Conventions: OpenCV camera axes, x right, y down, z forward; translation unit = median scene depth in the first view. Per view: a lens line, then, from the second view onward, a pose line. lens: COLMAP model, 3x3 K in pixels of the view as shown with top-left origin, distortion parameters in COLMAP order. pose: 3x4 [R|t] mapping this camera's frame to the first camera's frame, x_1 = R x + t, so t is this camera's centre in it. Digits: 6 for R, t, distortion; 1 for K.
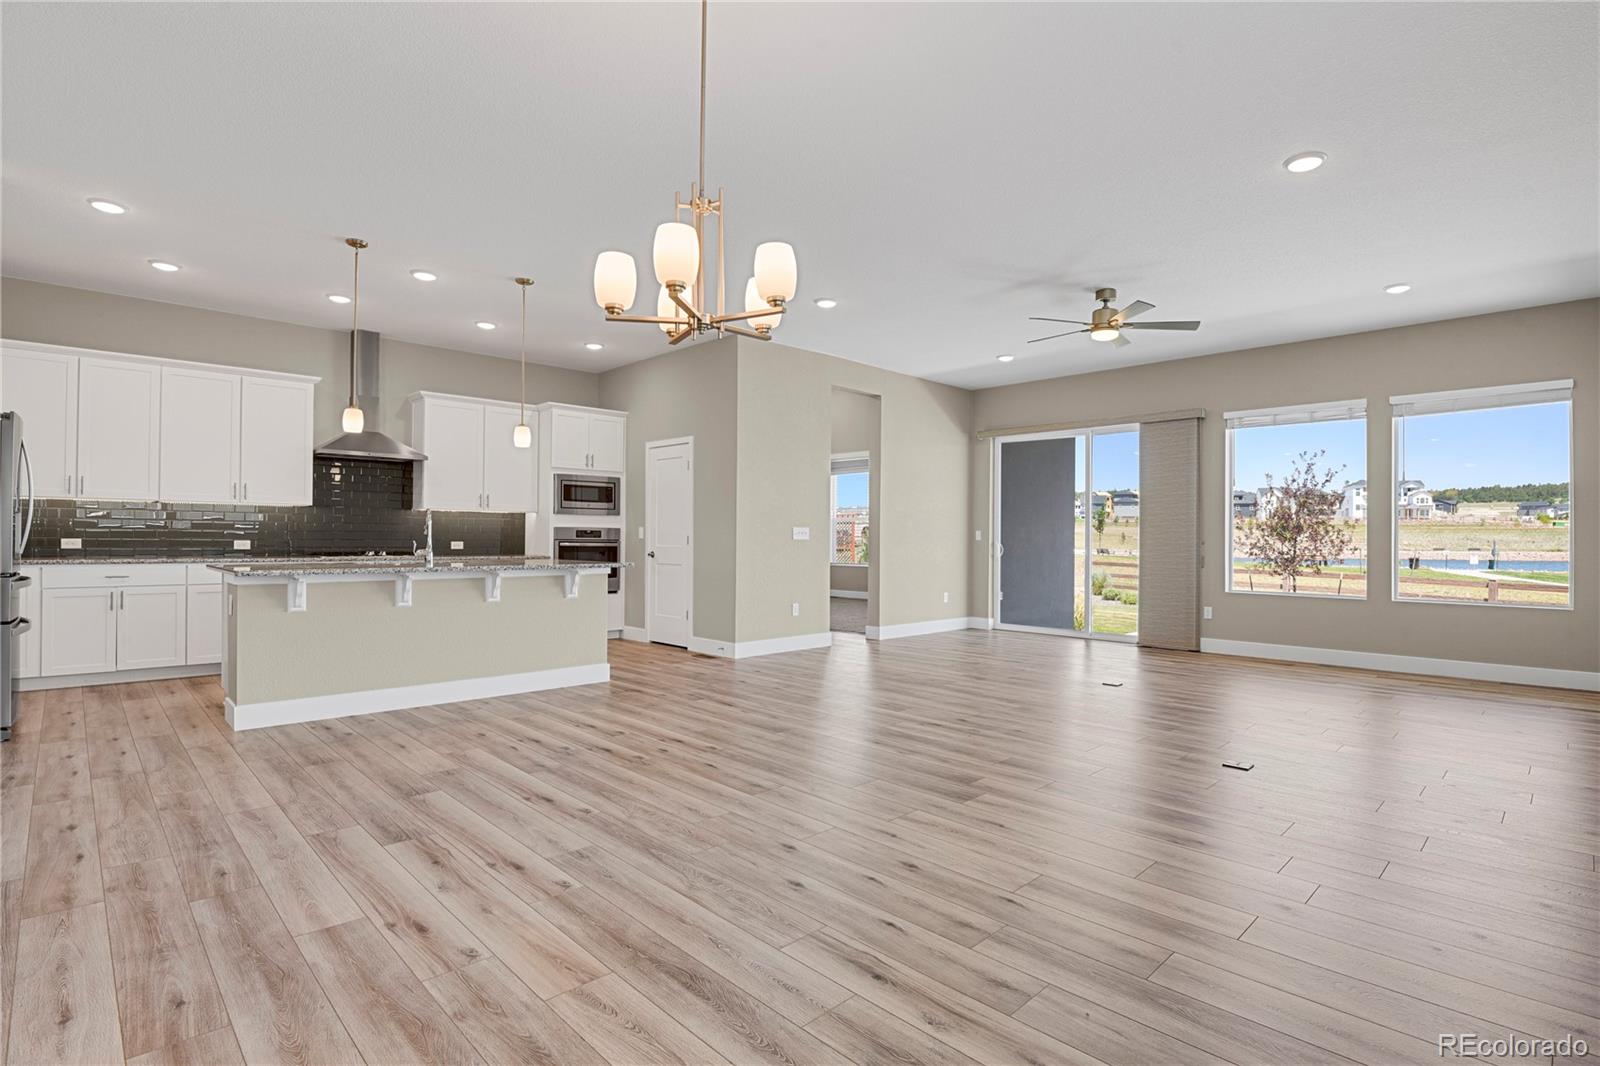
lens RADIAL K [[780.0, 0, 810.4], [0, 780.0, 533.3], [0, 0, 1]] dist [-0.023317, -0.005176]
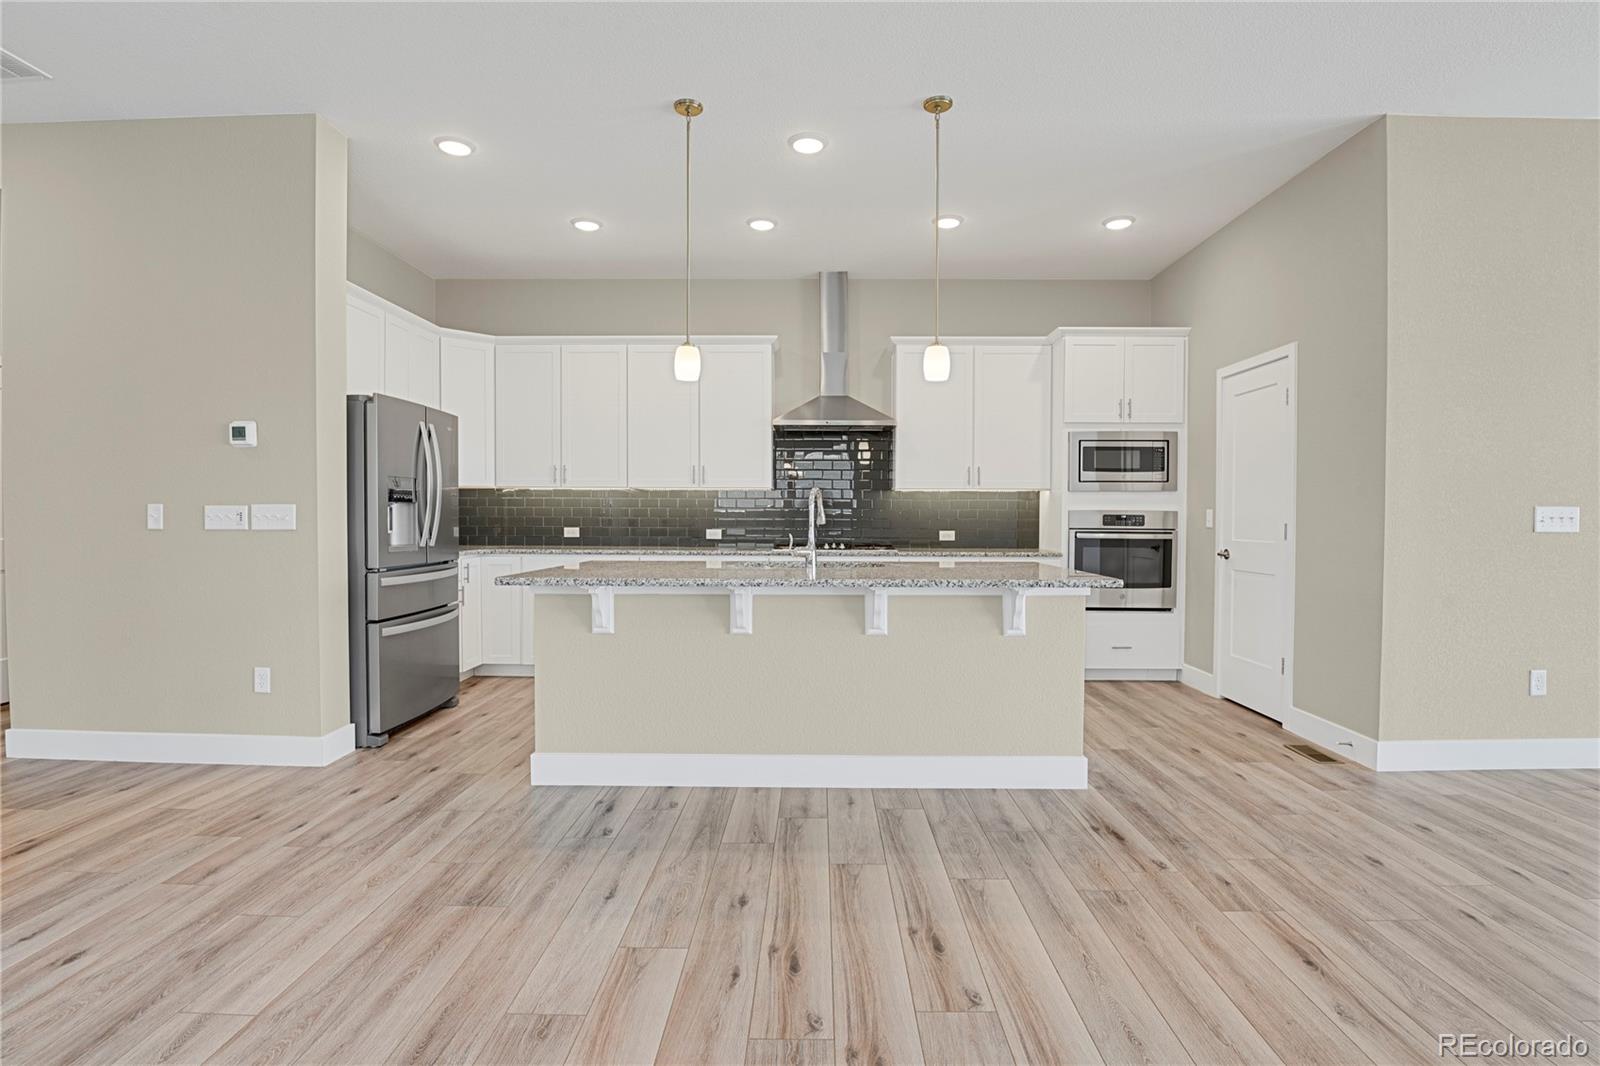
lens RADIAL K [[780.0, 0, 810.4], [0, 780.0, 533.3], [0, 0, 1]] dist [-0.023317, -0.005176]
pose [[0.706656, 0.010960, -0.707473, -0.006935], [0.005632, 0.999761, 0.021114, -0.003691], [0.707535, -0.018905, 0.706425, 0.365939]]
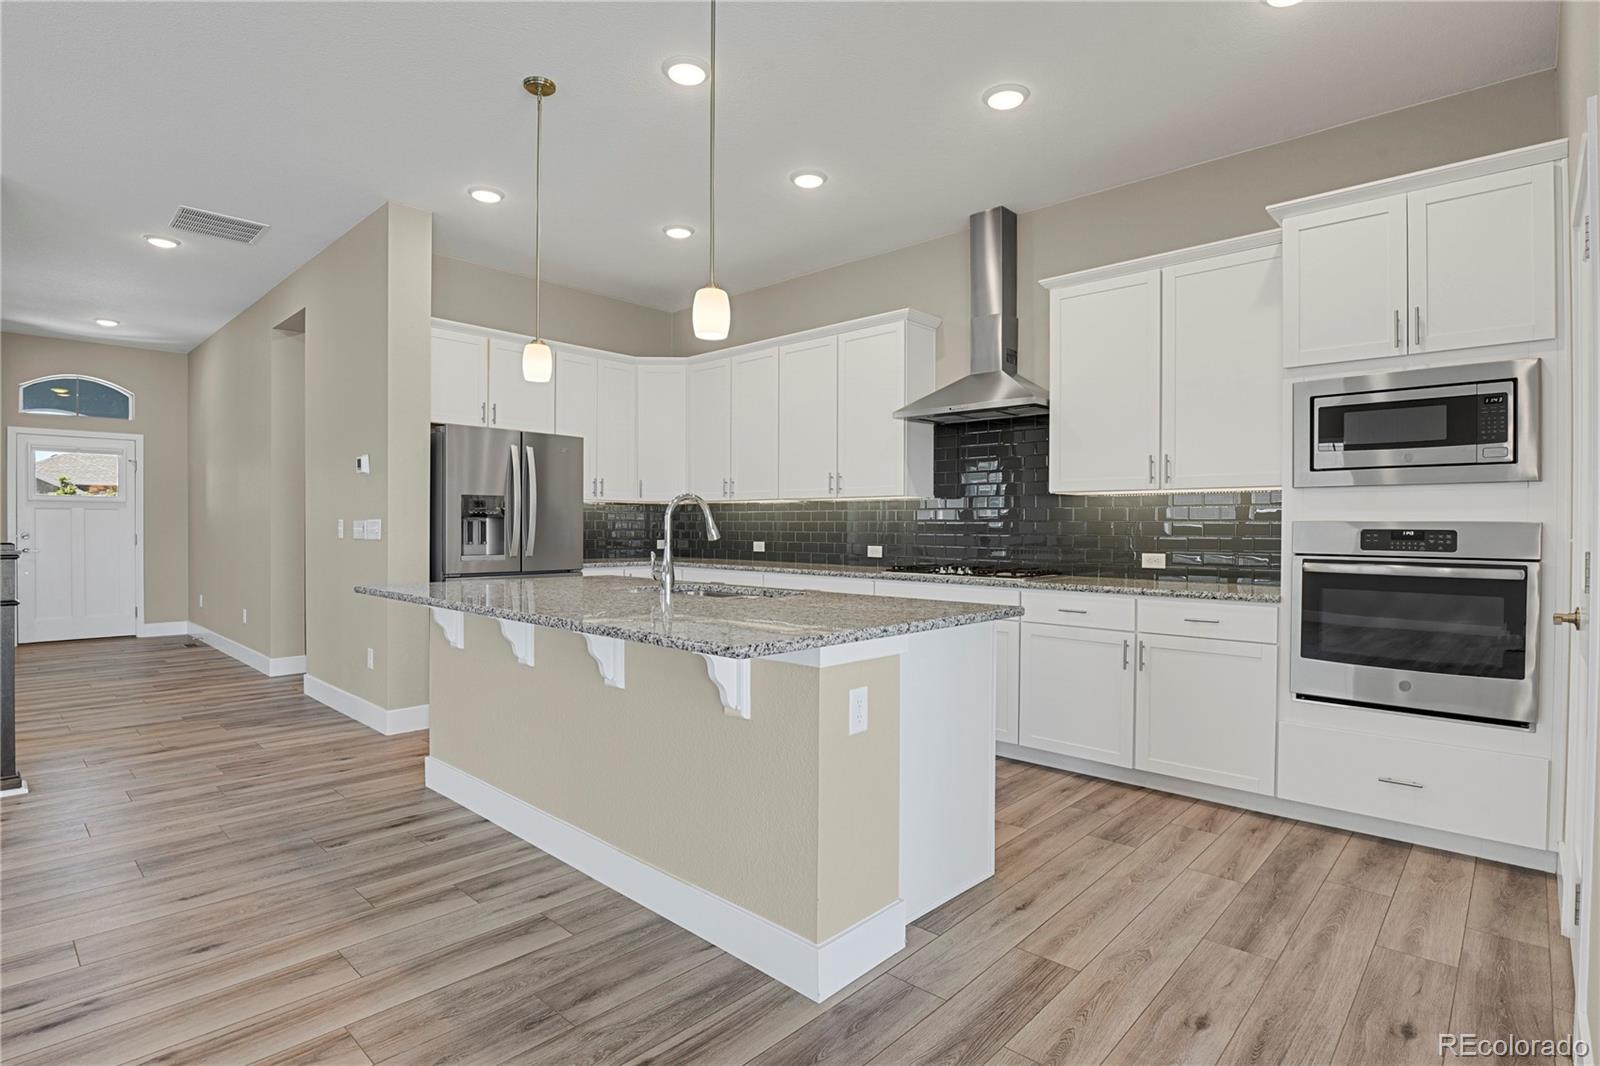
lens RADIAL K [[798.0, 0, 810.6], [0, 798.0, 532.1], [0, 0, 1]] dist [-0.022990, -0.005846]
pose [[0.054216, -0.002123, -0.998527, 0.051469], [0.000405, 0.999998, -0.002104, -0.002208], [0.998529, -0.000290, 0.054217, 0.756309]]
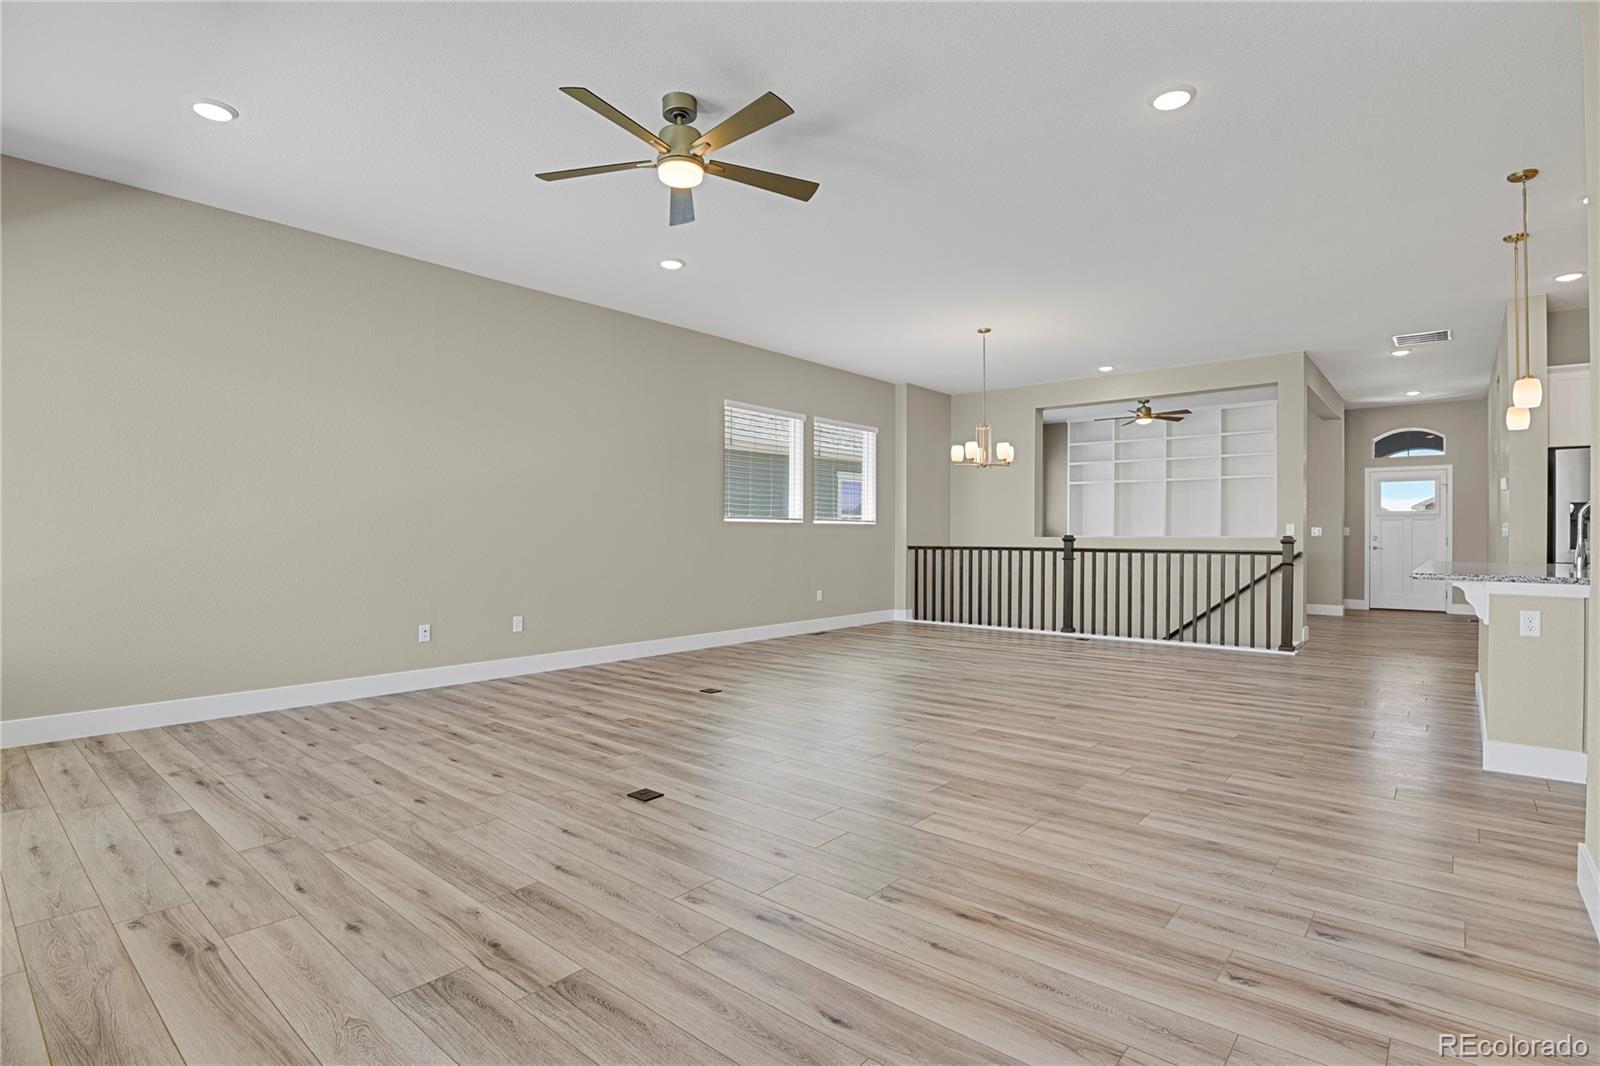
lens RADIAL K [[780.0, 0, 810.4], [0, 780.0, 533.3], [0, 0, 1]] dist [-0.023317, -0.005176]
pose [[-0.995371, -0.011564, -0.095407, 0.252447], [-0.011112, 0.999924, -0.005261, 0.010311], [0.095460, -0.004176, -0.995424, 1.192164]]
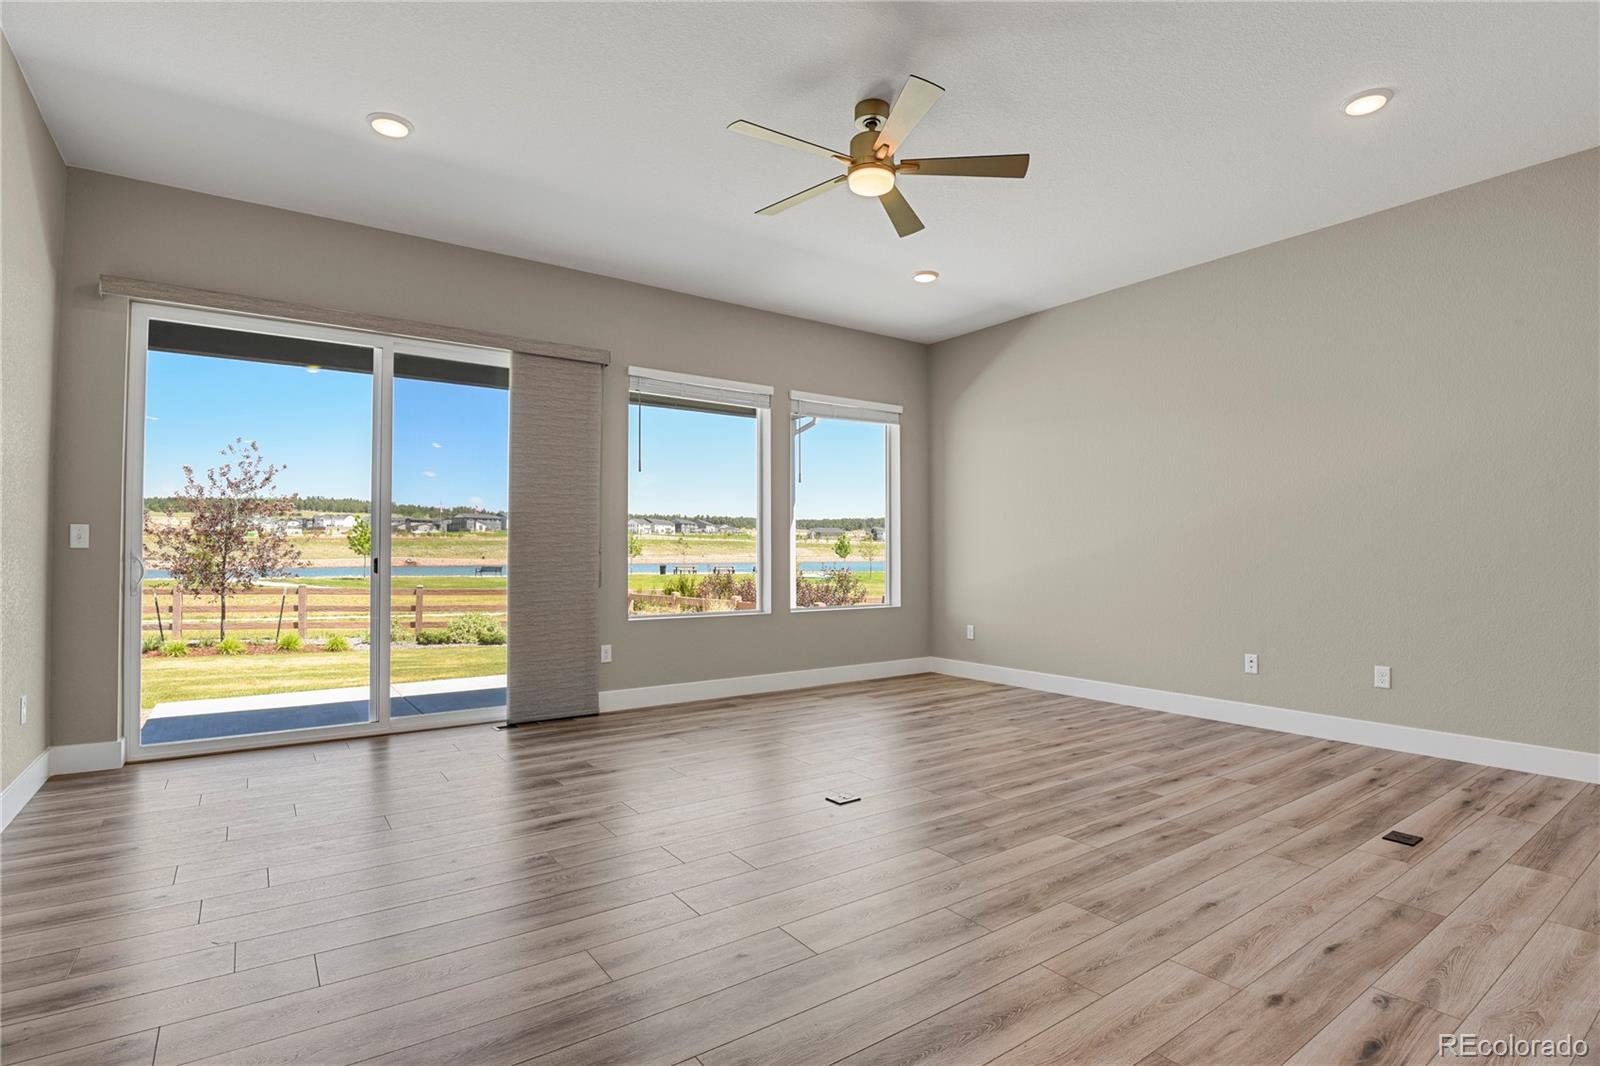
lens RADIAL K [[780.0, 0, 810.4], [0, 780.0, 533.3], [0, 0, 1]] dist [-0.023317, -0.005176]
pose [[0.147689, 0.016165, 0.988902, -0.137913], [-0.004301, 0.999867, -0.015702, 0.007136], [-0.989025, -0.001934, 0.147739, 0.722638]]
